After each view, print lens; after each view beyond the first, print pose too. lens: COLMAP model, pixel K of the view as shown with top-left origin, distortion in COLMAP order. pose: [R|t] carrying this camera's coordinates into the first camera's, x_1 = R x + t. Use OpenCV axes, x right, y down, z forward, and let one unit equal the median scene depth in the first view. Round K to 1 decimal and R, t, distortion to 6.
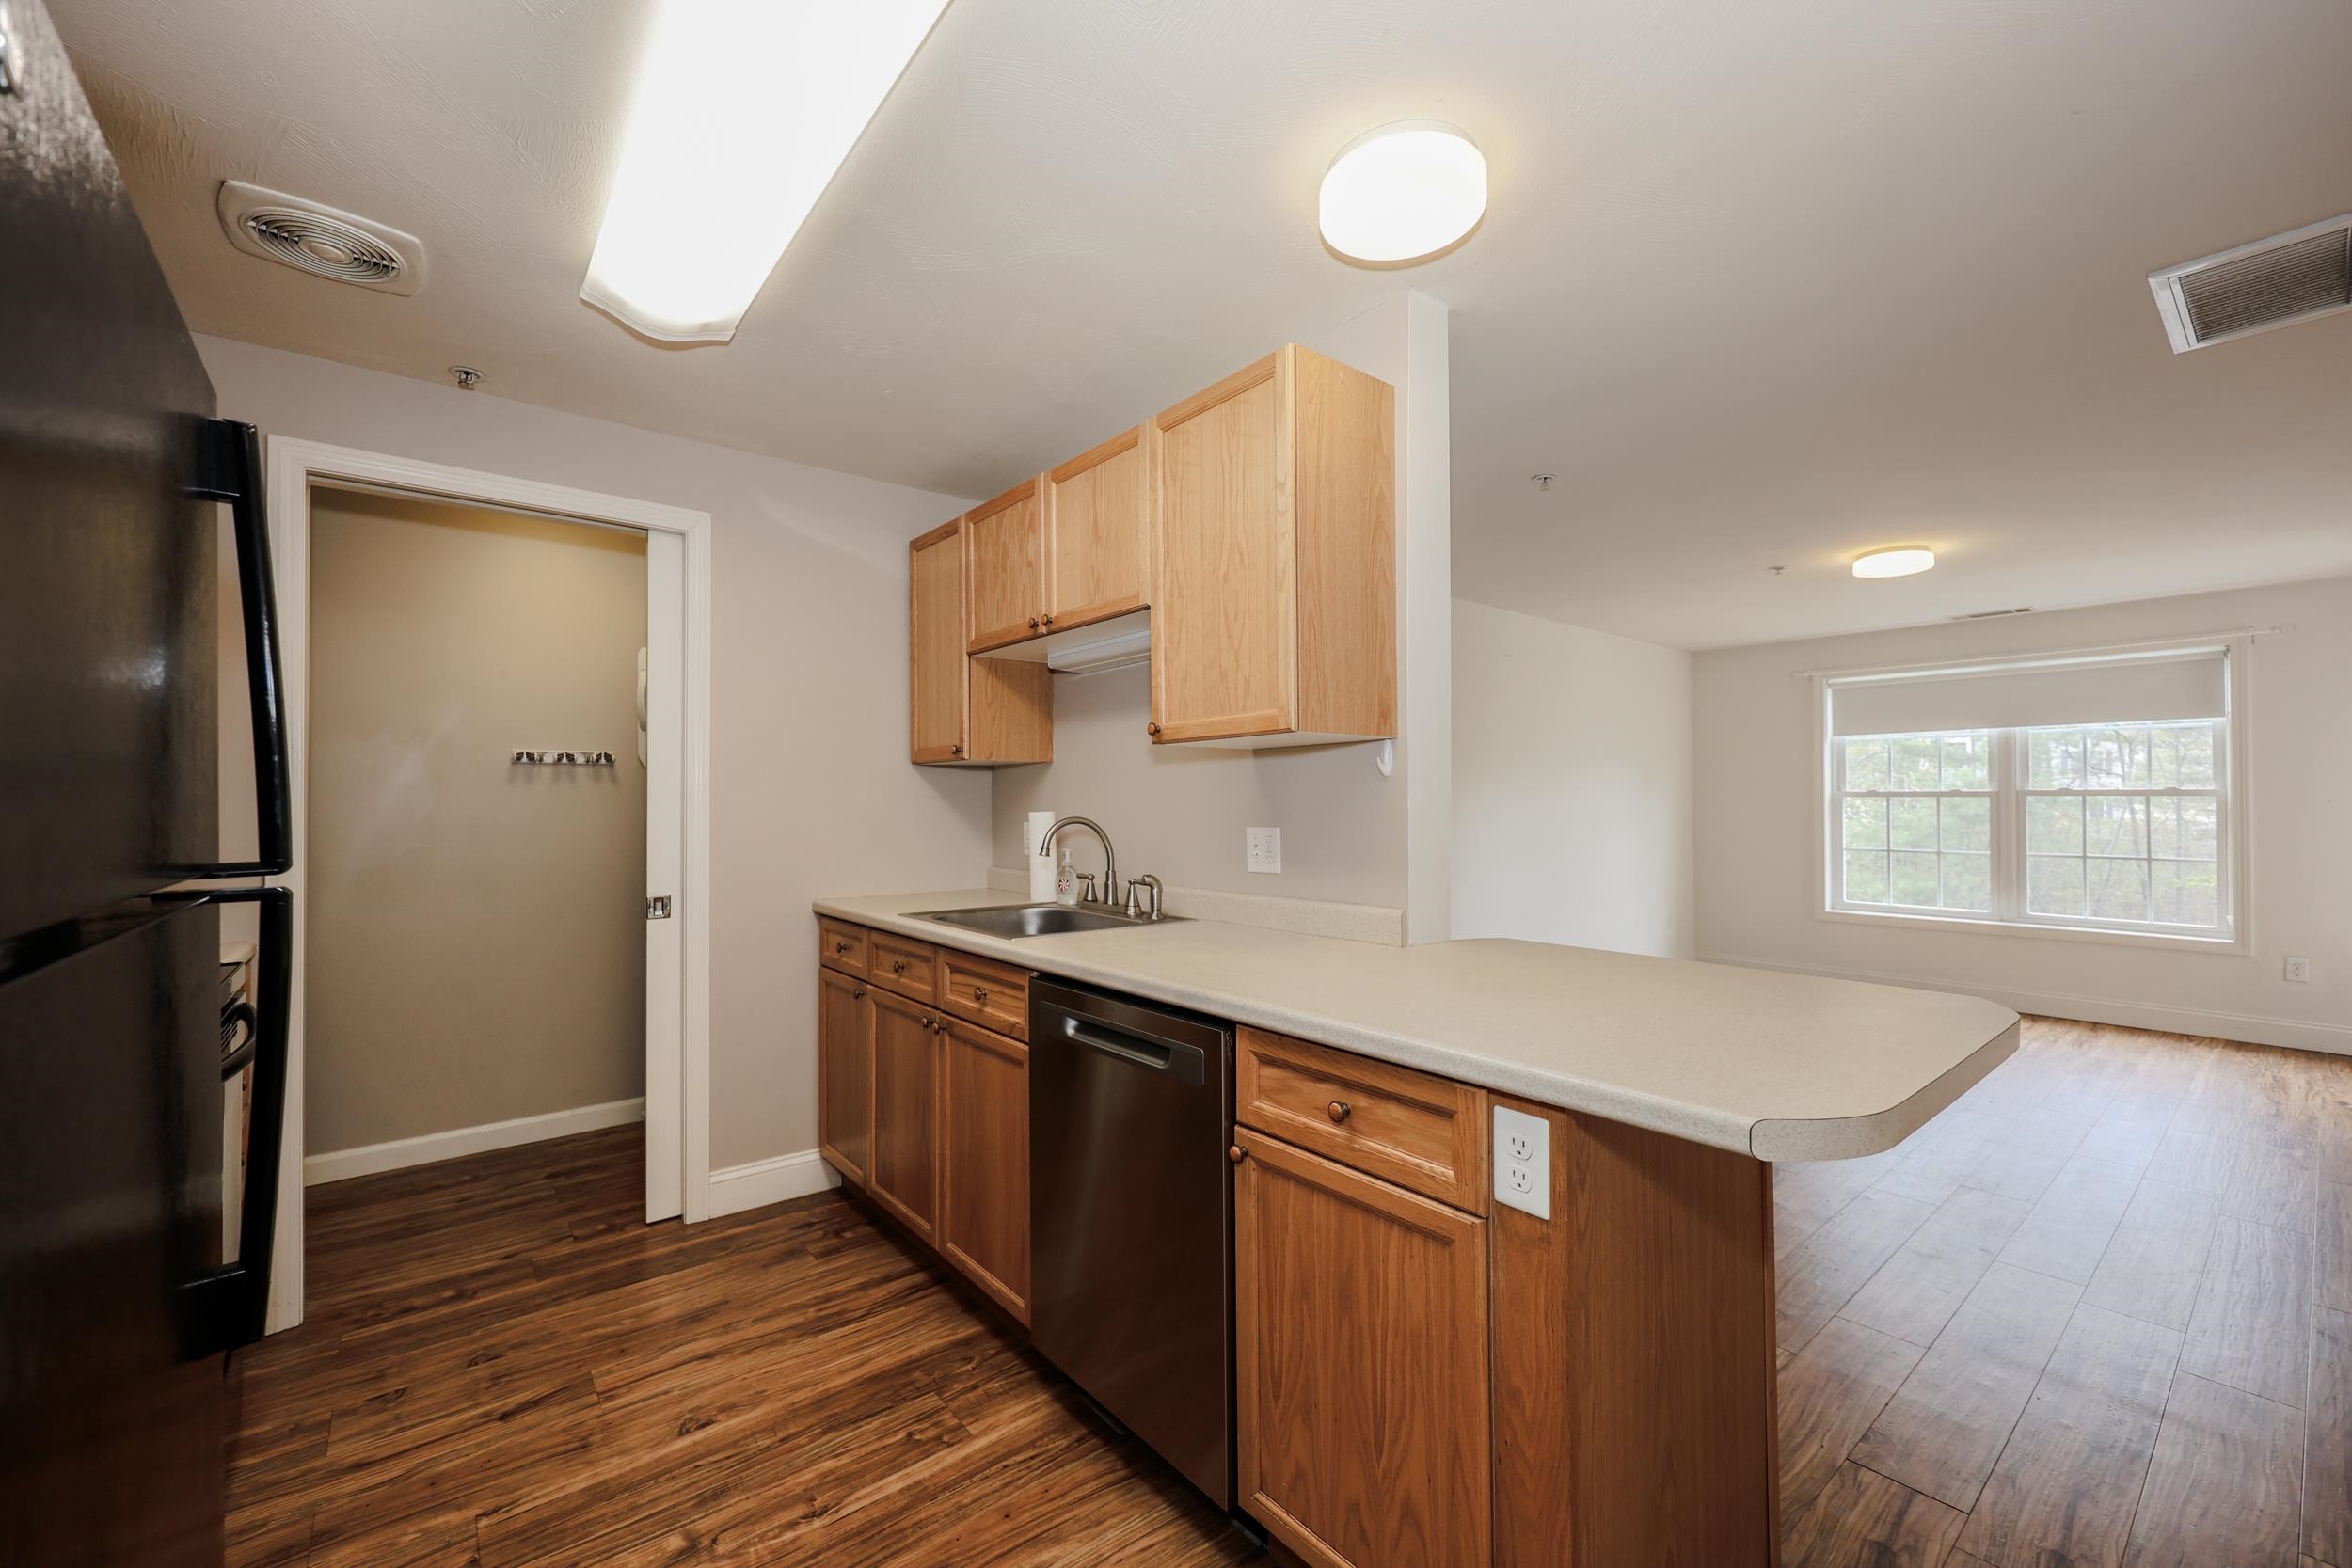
lens RADIAL K [[946.0, 0, 1165.9], [0, 946.0, 787.9], [0, 0, 1]] dist [0.002136, 0.000623]
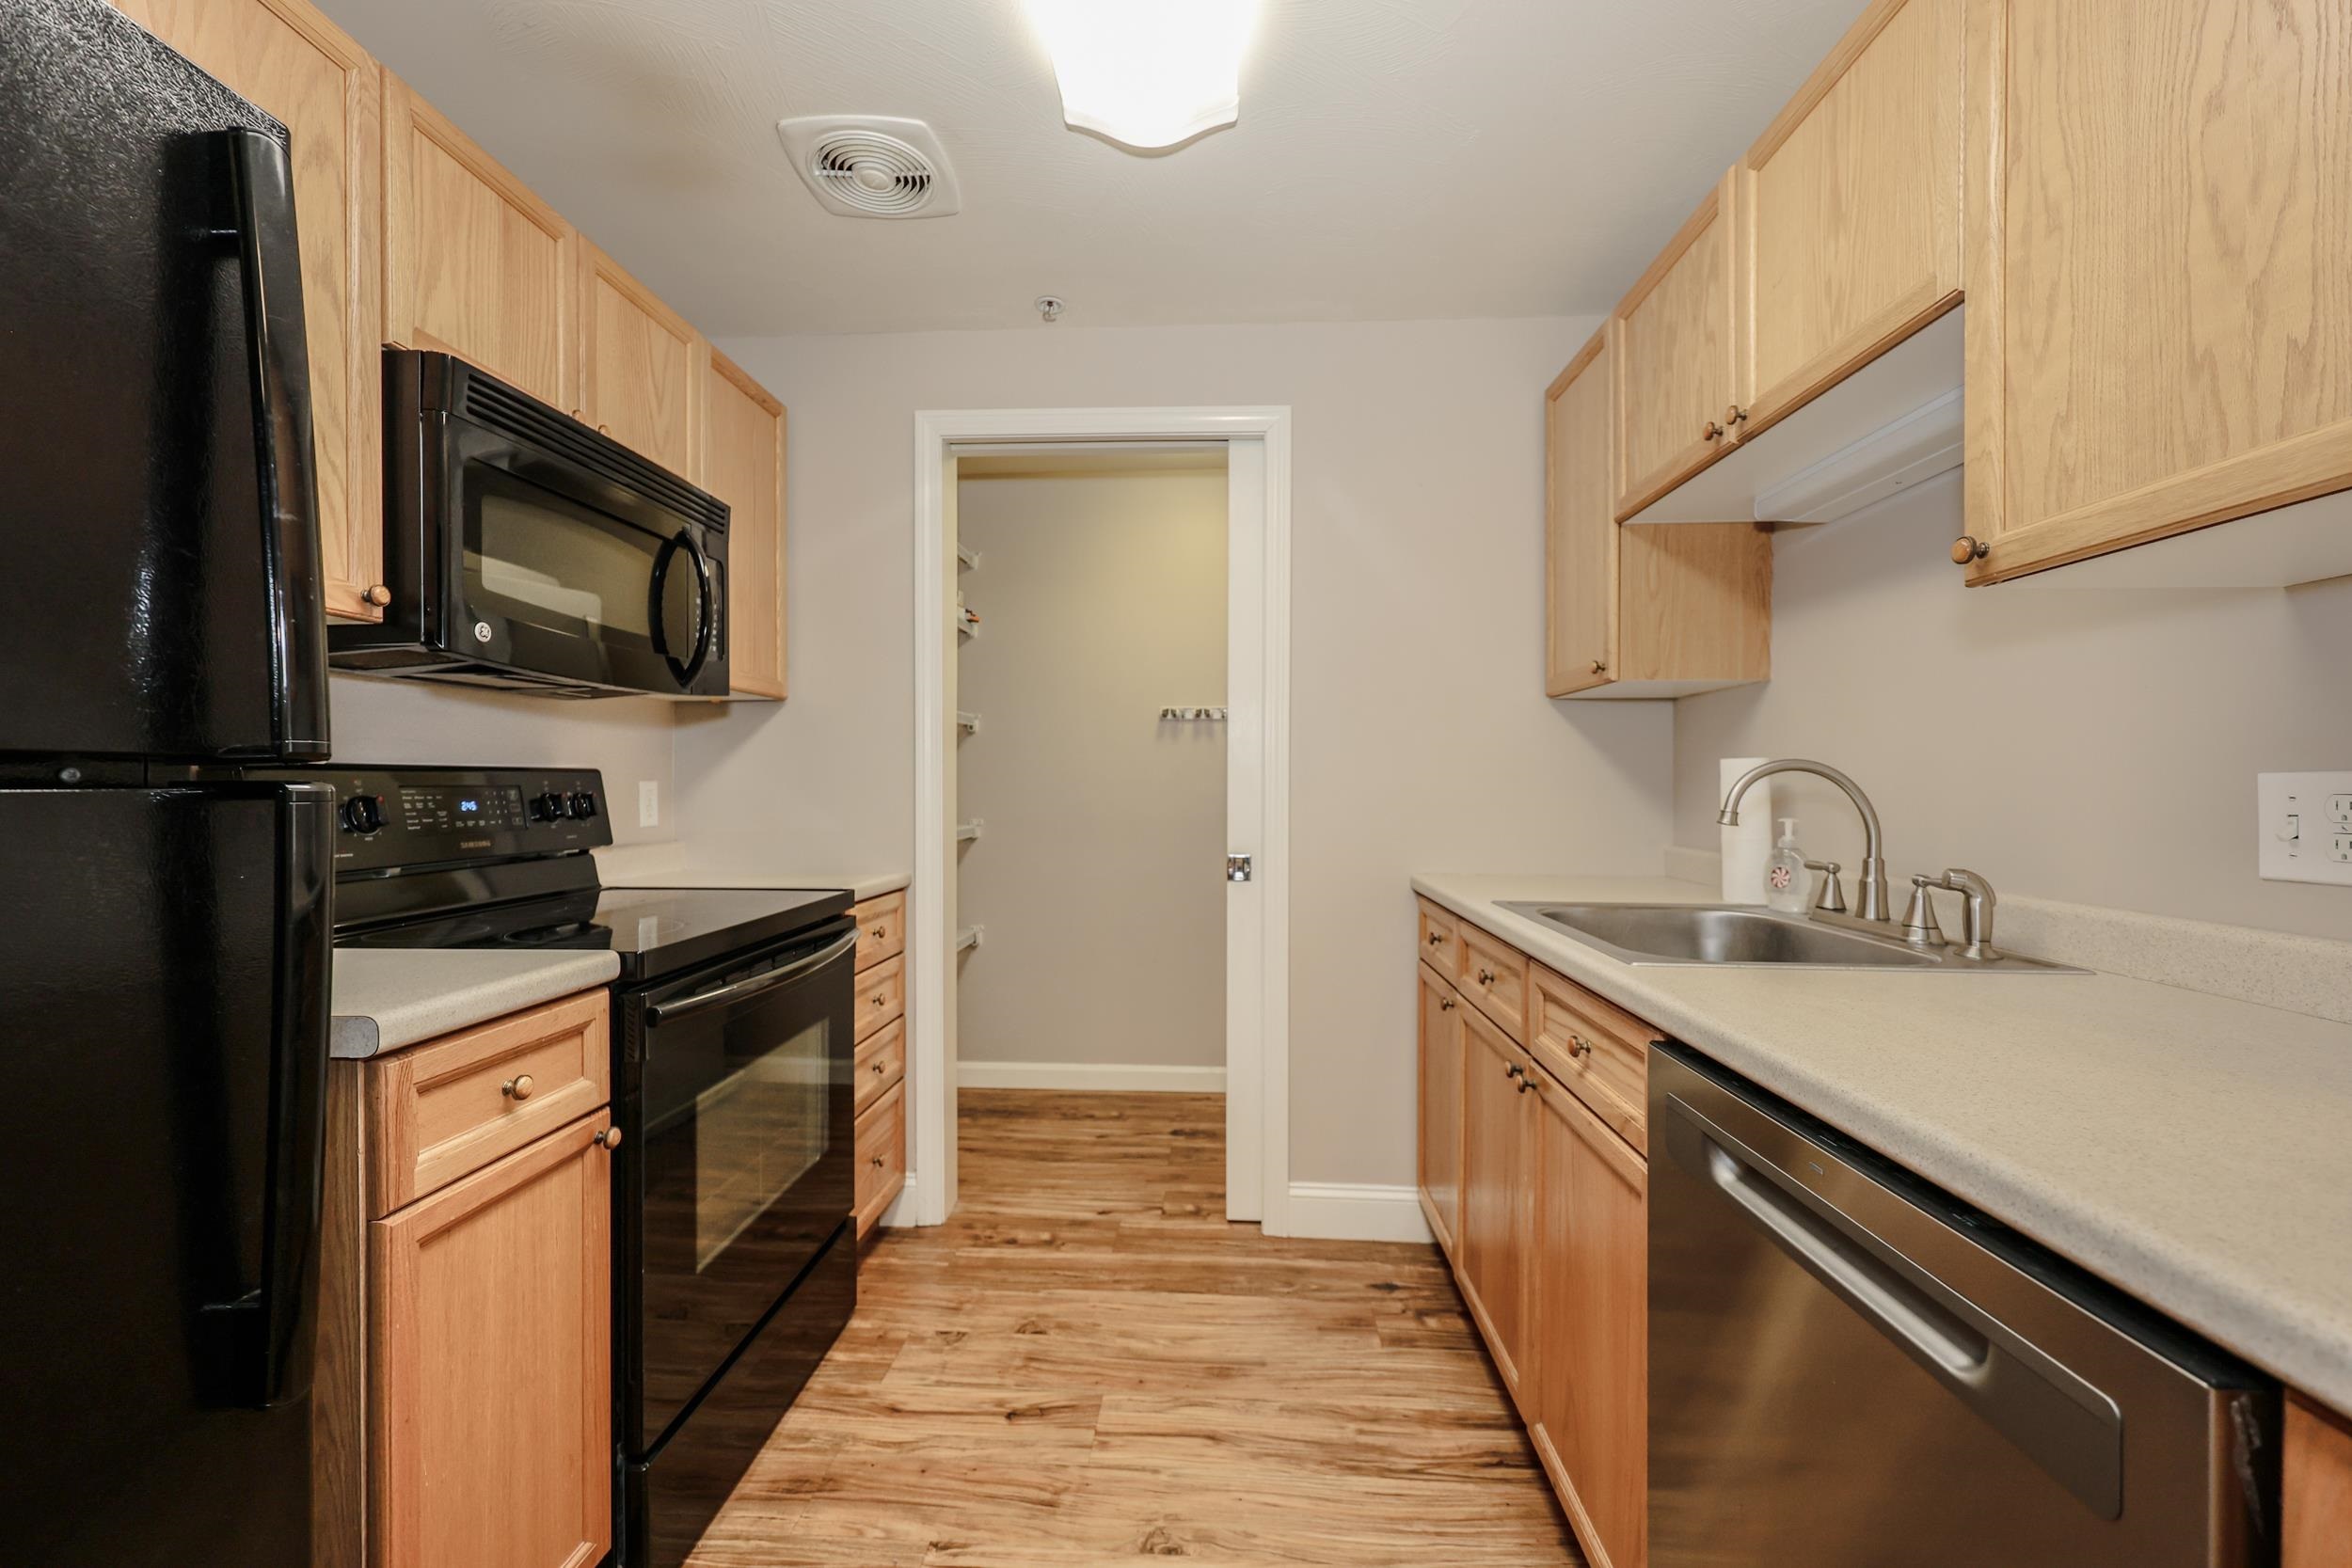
lens RADIAL K [[946.0, 0, 1165.9], [0, 946.0, 787.9], [0, 0, 1]] dist [0.002136, 0.000623]
pose [[0.738188, 0.011010, -0.674505, 0.010035], [0.003709, 0.999785, 0.020379, 0.037375], [0.674585, -0.017545, 0.737989, 0.347929]]
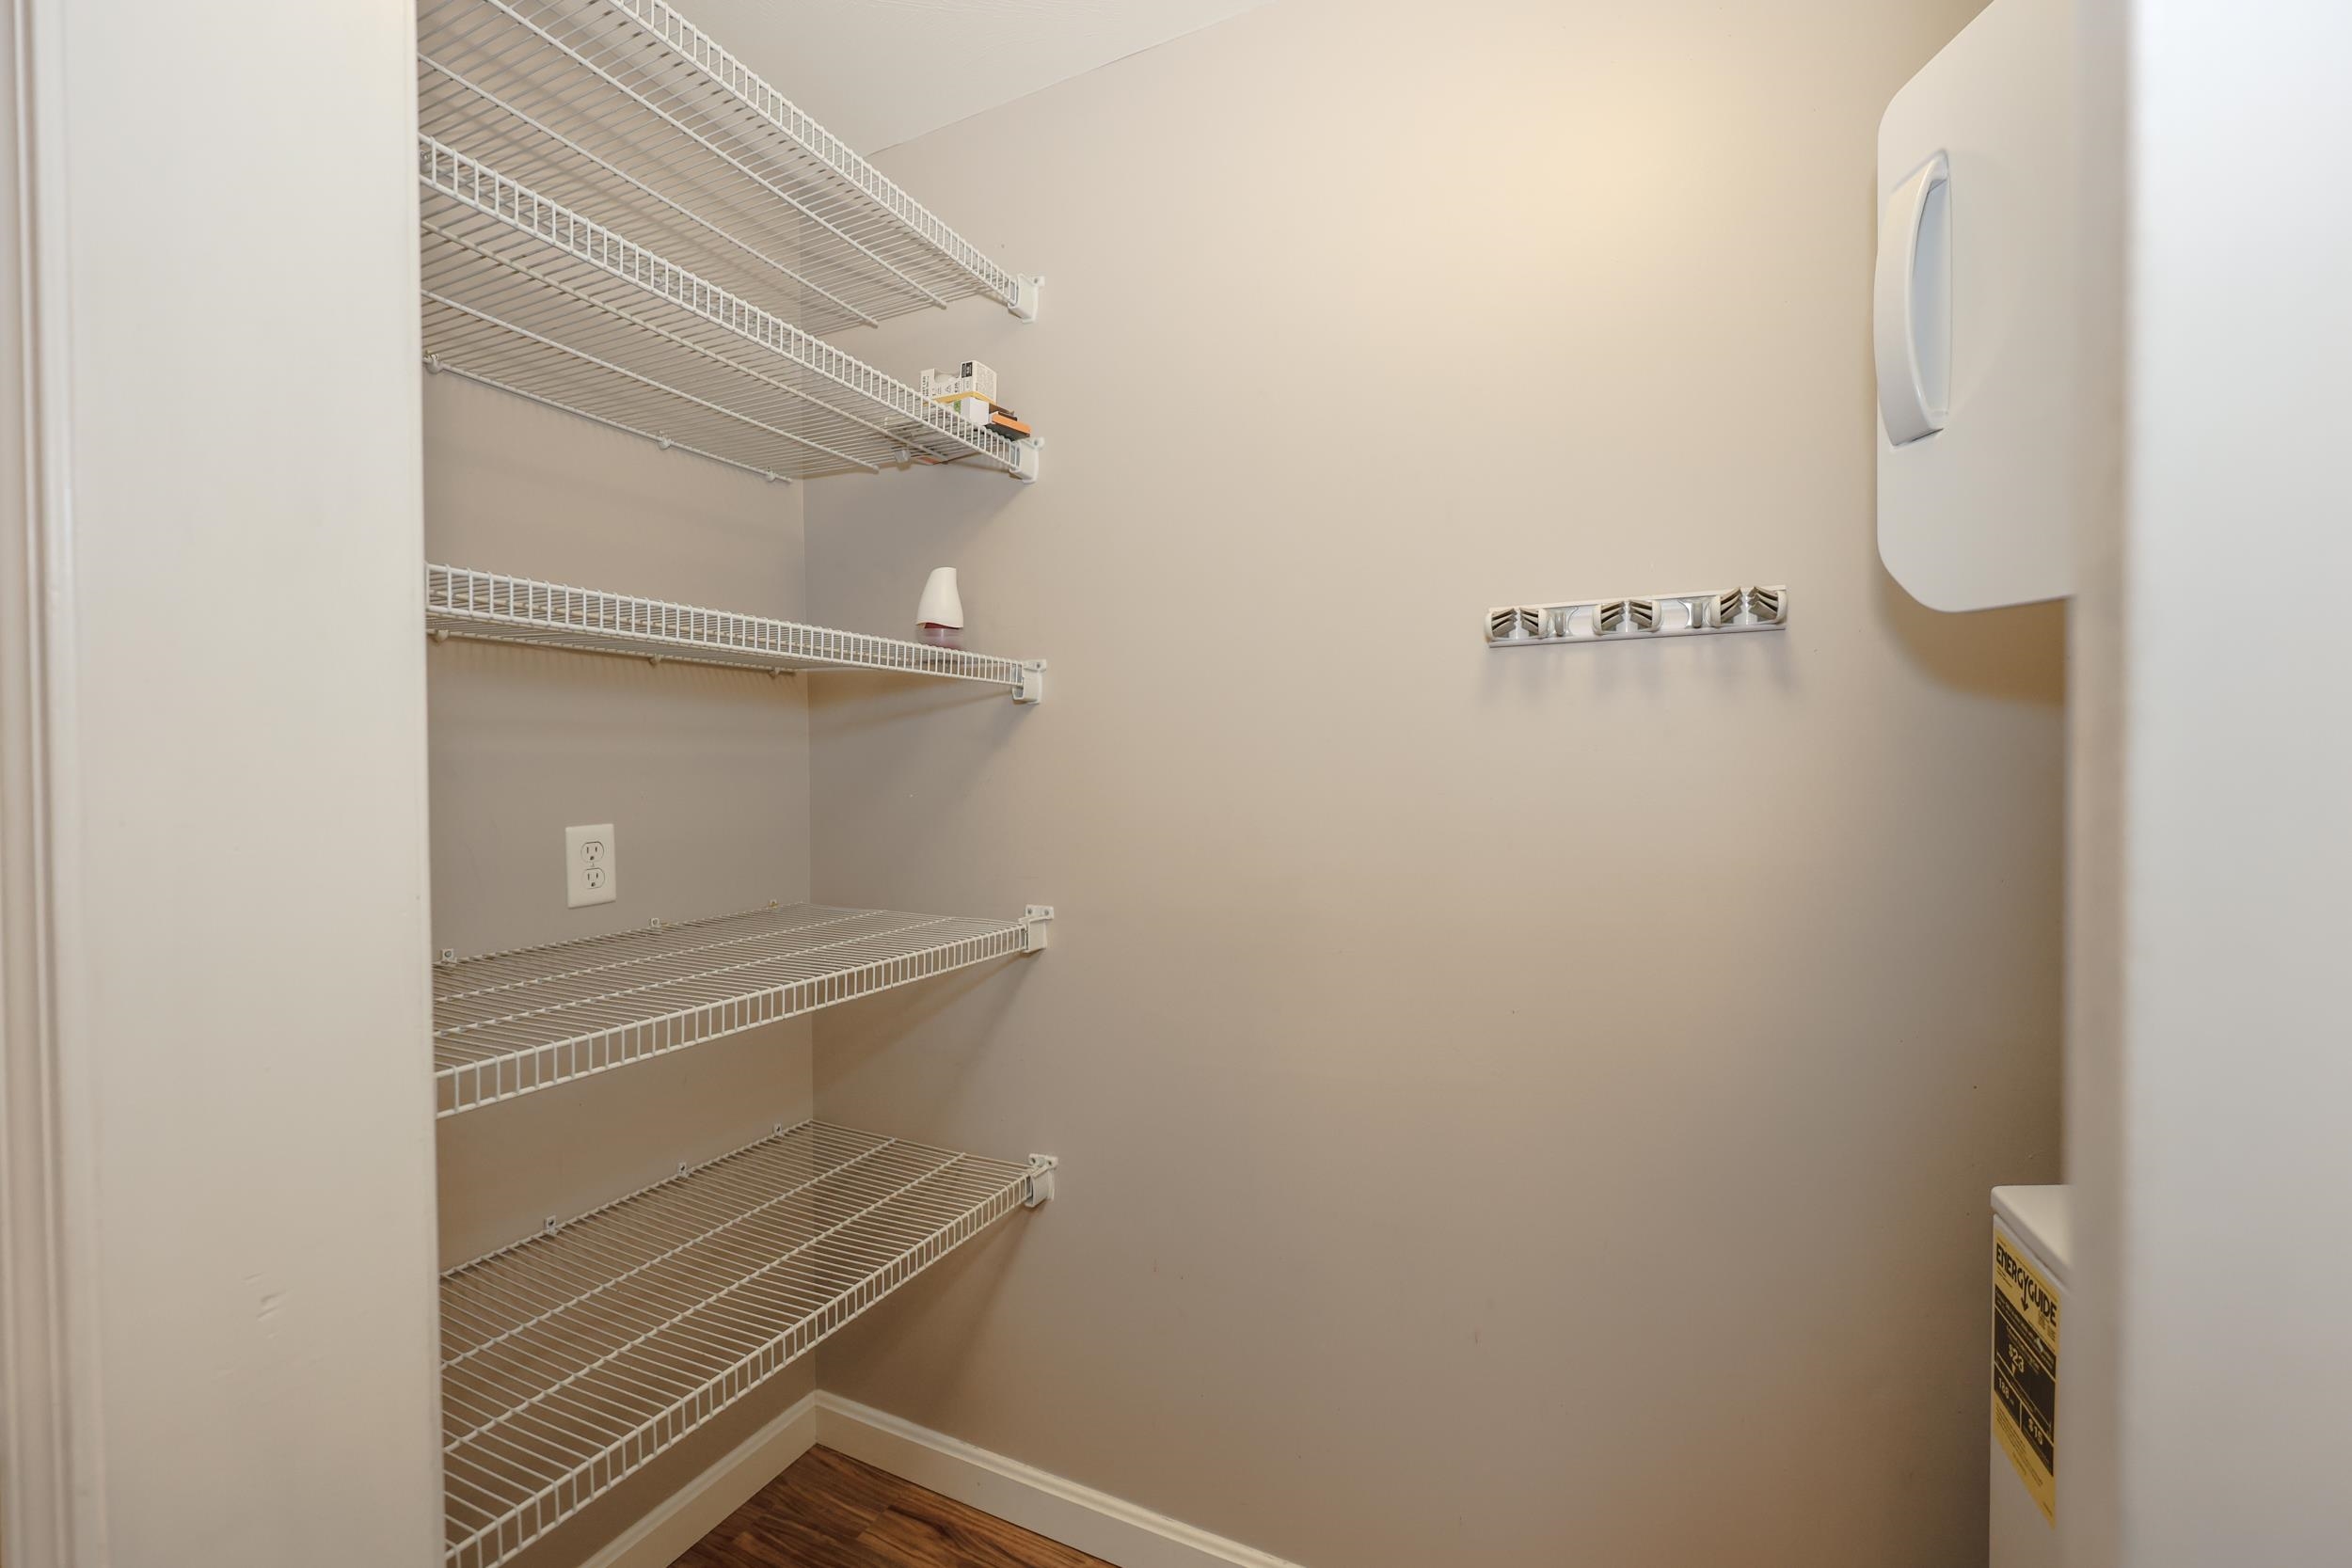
lens RADIAL K [[956.2, 0, 1172.0], [0, 956.2, 788.7], [0, 0, 1]] dist [0.004219, 0.000034]
pose [[0.431333, 0.011024, -0.902125, -0.590230], [0.014304, 0.999716, 0.019056, 0.026711], [0.902079, -0.021123, 0.431053, 1.042462]]
